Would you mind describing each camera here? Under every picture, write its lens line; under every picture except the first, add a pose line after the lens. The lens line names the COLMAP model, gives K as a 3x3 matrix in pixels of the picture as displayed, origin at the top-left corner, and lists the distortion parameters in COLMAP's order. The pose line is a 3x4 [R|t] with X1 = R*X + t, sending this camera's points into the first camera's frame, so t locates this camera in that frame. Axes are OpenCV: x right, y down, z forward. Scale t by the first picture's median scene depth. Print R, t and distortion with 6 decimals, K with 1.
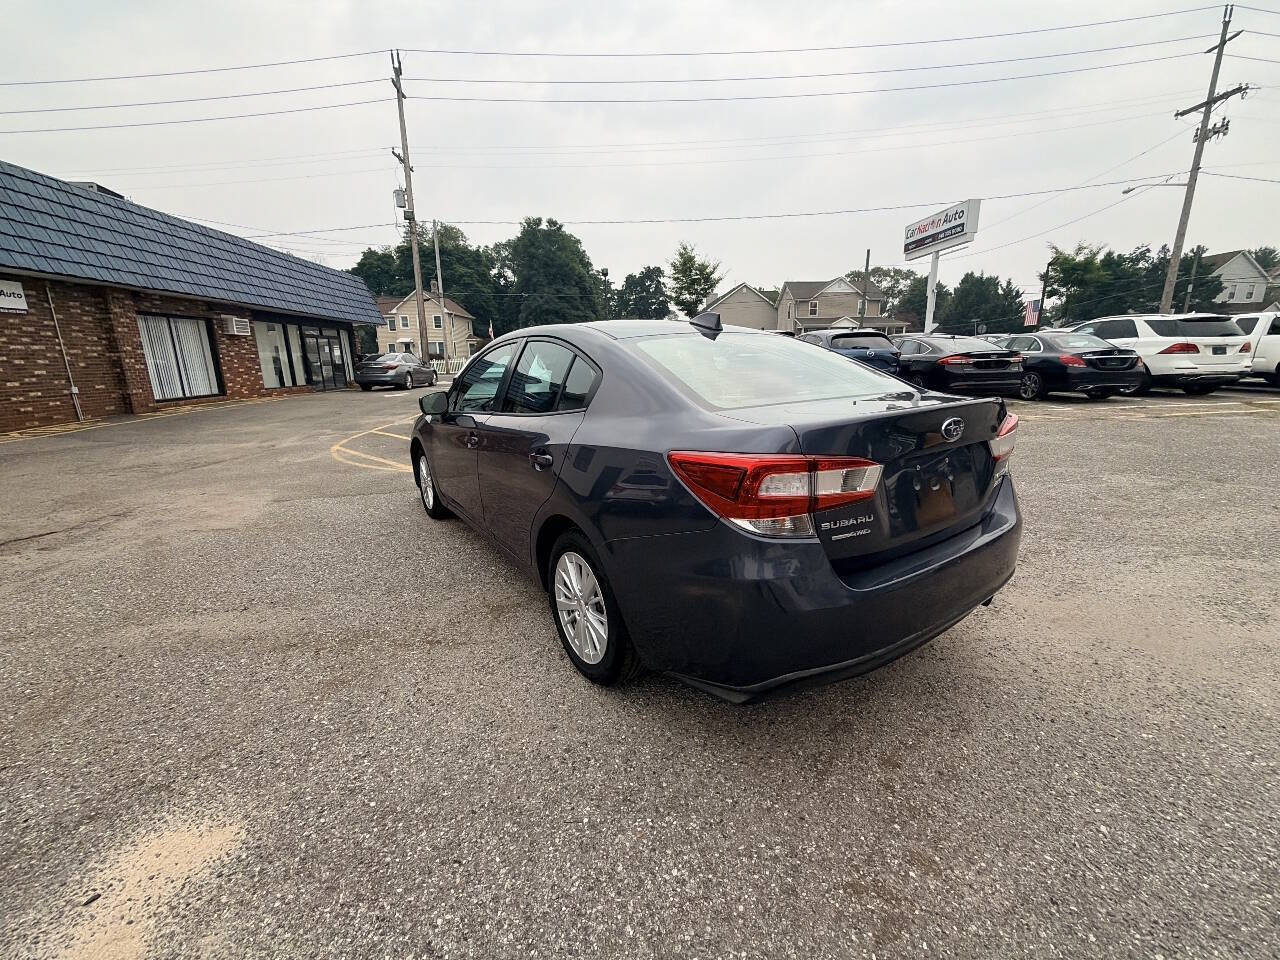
lens RADIAL K [[507.9, 0, 637.4], [0, 507.9, 480.5], [0, 0, 1]] dist [-0.000865, 0.000299]
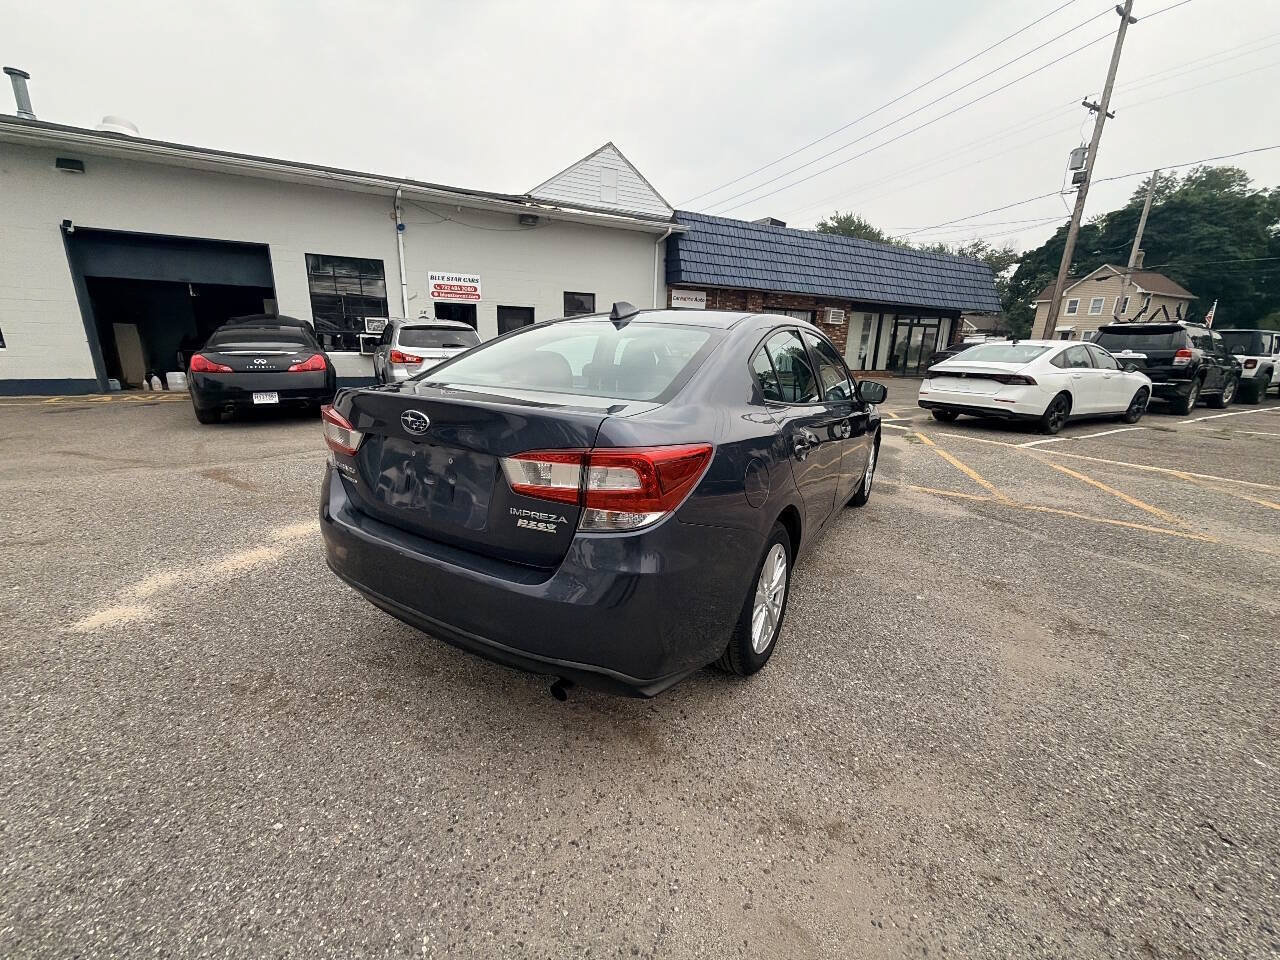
lens RADIAL K [[507.7, 0, 639.0], [0, 507.7, 479.7], [0, 0, 1]] dist [-0.000247, 0.000268]
pose [[0.415365, 0.262836, -0.870855, 0.197003], [-0.245181, 0.954265, 0.171068, -0.031355], [0.875990, 0.142462, 0.460811, 0.110360]]
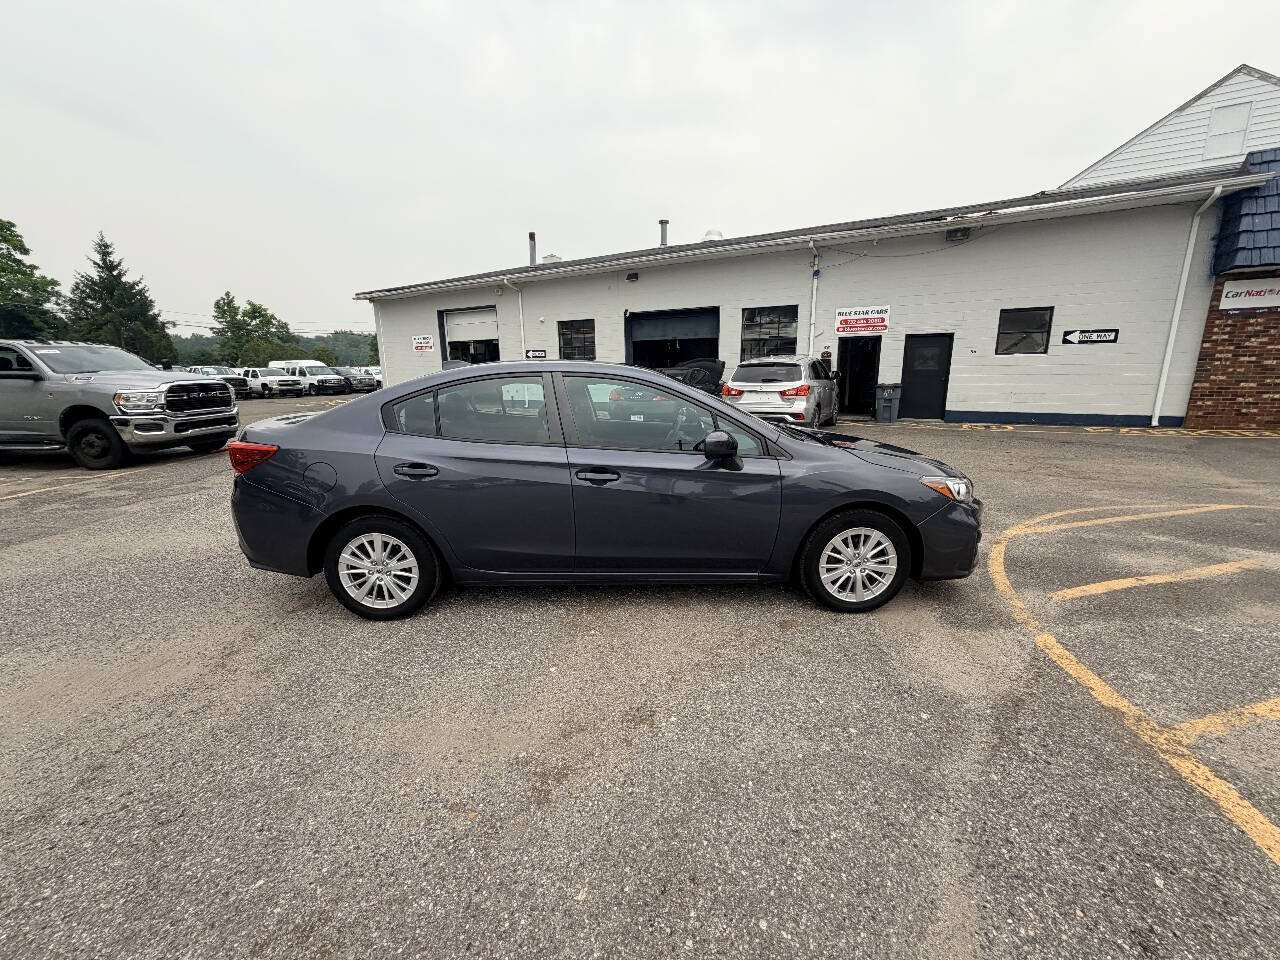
lens RADIAL K [[508.6, 0, 637.8], [0, 508.6, 478.5], [0, 0, 1]] dist [-0.000466, -0.000065]
pose [[-0.544399, 0.199350, -0.814794, 0.196569], [-0.178088, 0.921738, 0.344504, -0.109453], [0.819704, 0.332653, -0.466291, 0.395065]]
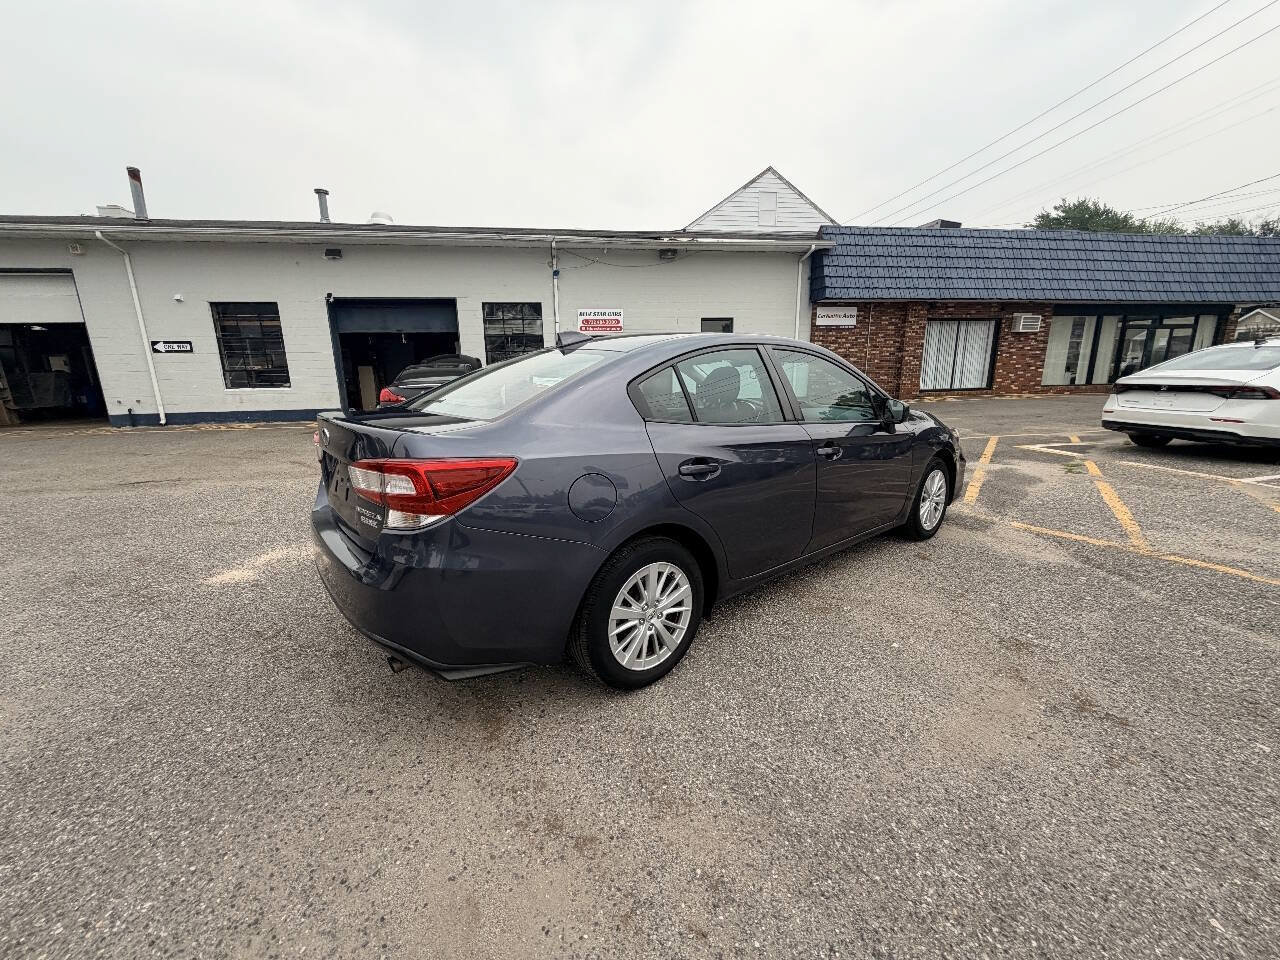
lens RADIAL K [[508.5, 0, 638.4], [0, 508.5, 478.7], [0, 0, 1]] dist [-0.000953, 0.000175]
pose [[0.095297, 0.229594, -0.968610, 0.227595], [-0.220538, 0.953728, 0.204368, -0.050413], [0.970712, 0.194140, 0.141521, 0.186193]]
